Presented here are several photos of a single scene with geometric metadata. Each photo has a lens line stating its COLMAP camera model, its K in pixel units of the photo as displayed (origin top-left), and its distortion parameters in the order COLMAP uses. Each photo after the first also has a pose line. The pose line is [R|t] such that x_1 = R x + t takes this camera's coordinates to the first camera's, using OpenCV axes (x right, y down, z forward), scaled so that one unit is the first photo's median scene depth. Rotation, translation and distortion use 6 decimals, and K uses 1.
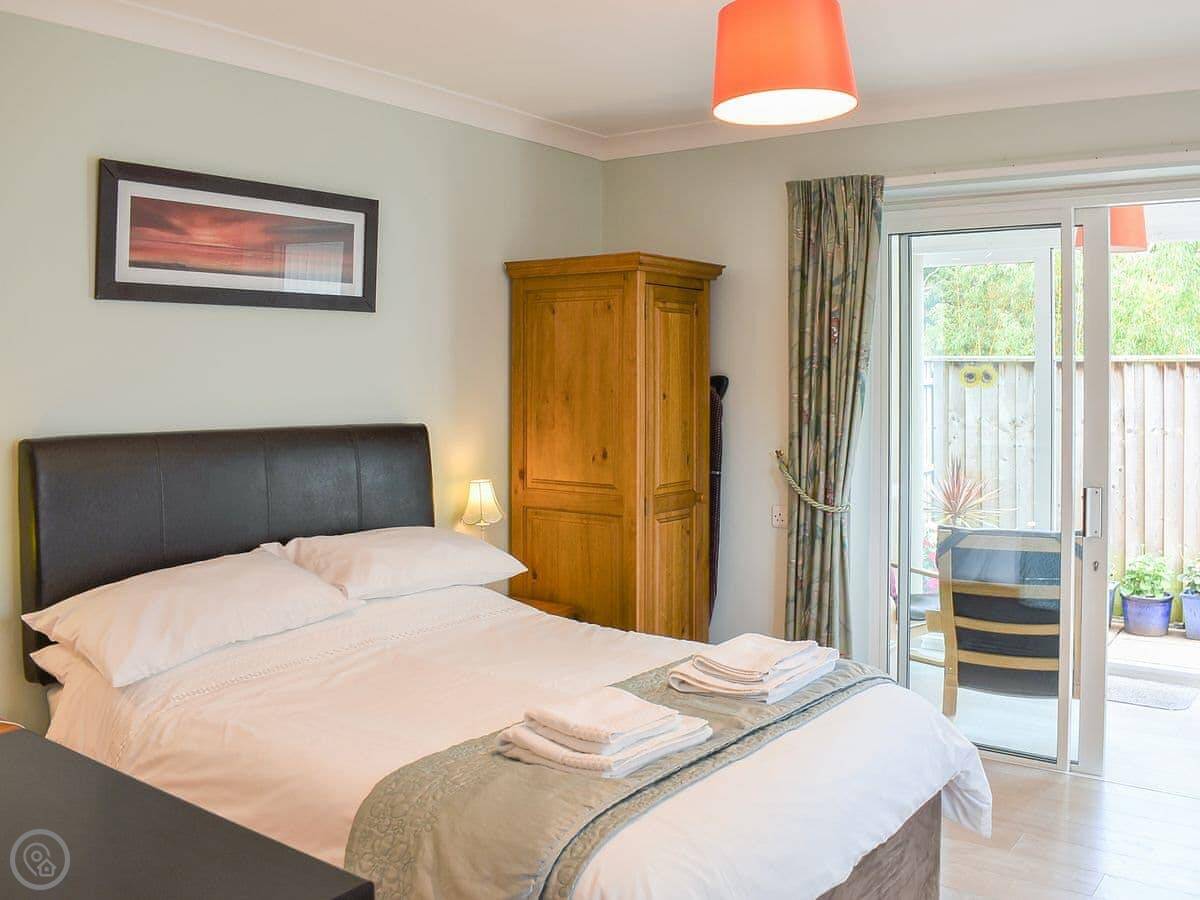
lens RADIAL K [[1084.7, 0, 598.9], [0, 1084.7, 379.0], [0, 0, 1]] dist [-0.088228, 0.006706]
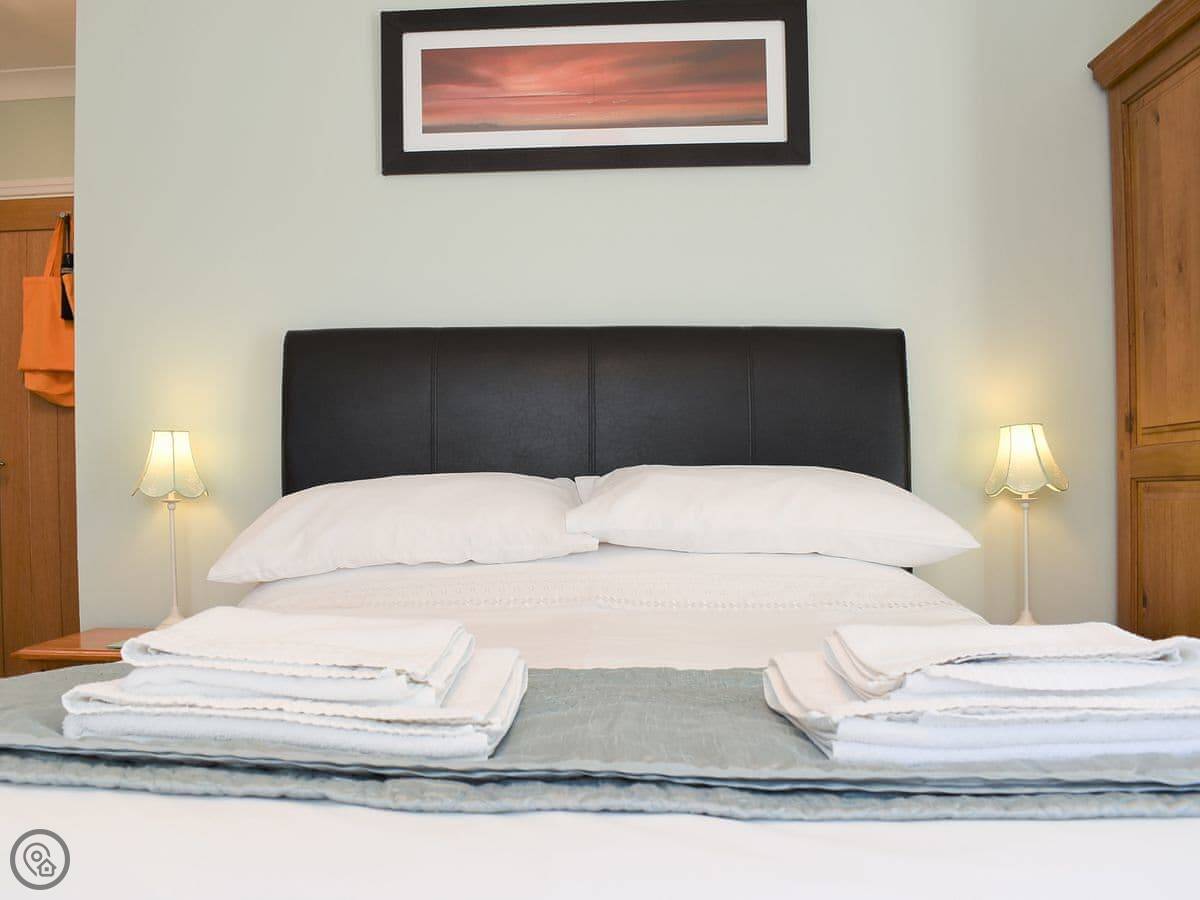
lens RADIAL K [[1084.7, 0, 575.6], [0, 1084.7, 482.4], [0, 0, 1]] dist [-0.088228, 0.006706]
pose [[0.552942, -0.010060, -0.833159, 0.313627], [-0.000716, 0.999921, -0.012549, 0.172798], [0.833219, 0.007535, 0.552891, 0.610120]]
